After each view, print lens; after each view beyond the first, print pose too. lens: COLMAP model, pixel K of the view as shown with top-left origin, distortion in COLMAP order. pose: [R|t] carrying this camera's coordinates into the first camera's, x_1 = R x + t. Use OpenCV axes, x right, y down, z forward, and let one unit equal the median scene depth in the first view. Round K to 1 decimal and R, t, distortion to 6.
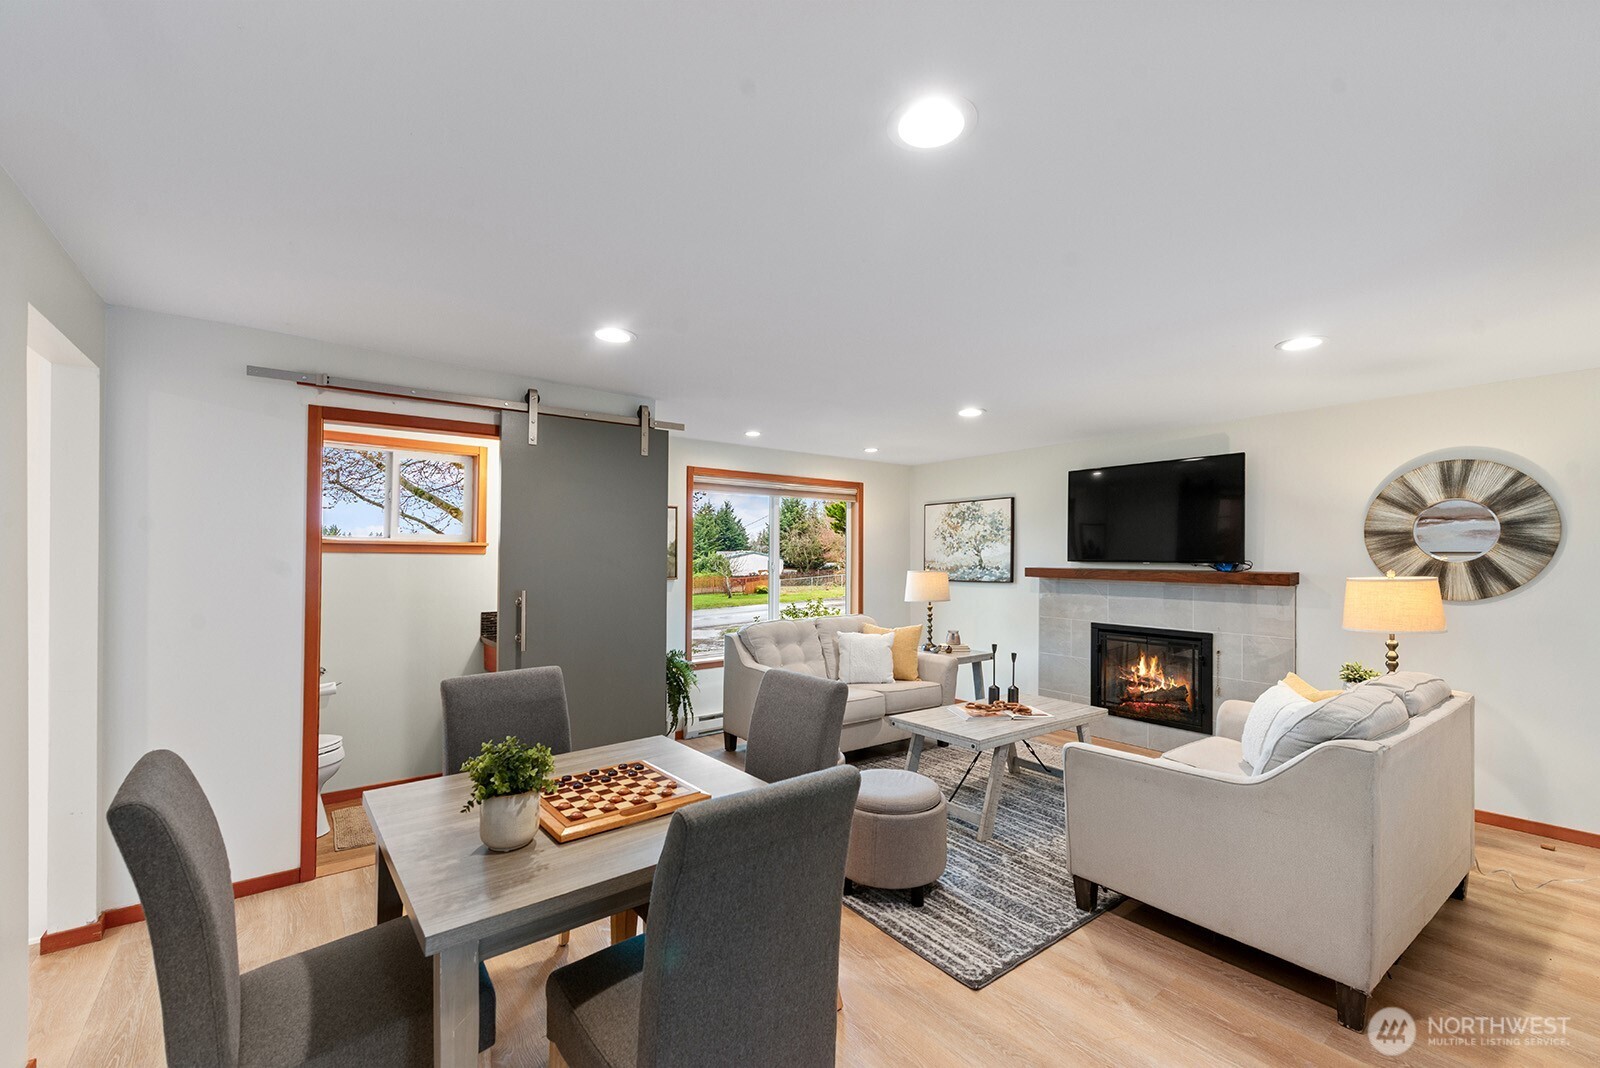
lens RADIAL K [[674.4, 0, 796.8], [0, 674.4, 528.6], [0, 0, 1]] dist [0.004449, 0.000156]
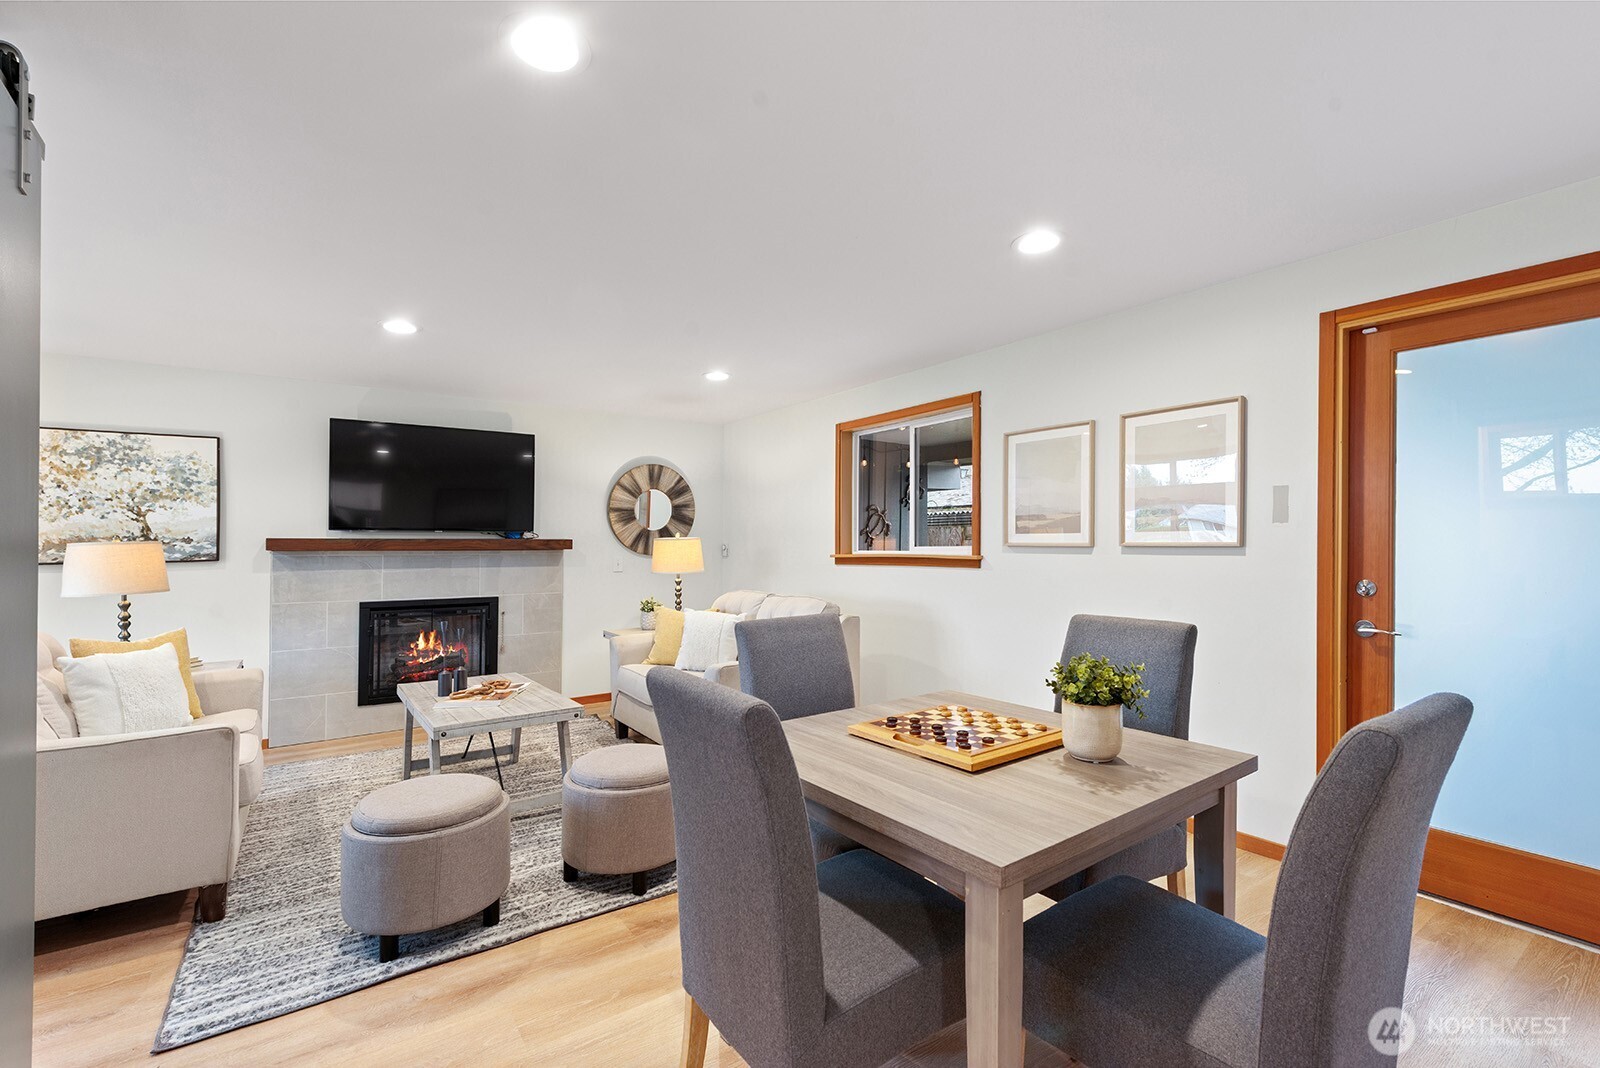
lens RADIAL K [[718.1, 0, 796.3], [0, 718.1, 547.1], [0, 0, 1]] dist [0.005437, 0.000185]
pose [[0.024229, -0.002094, 0.999704, -0.483302], [-0.032614, 0.999464, 0.002883, 0.052655], [-0.999174, -0.032674, 0.024148, 0.457969]]
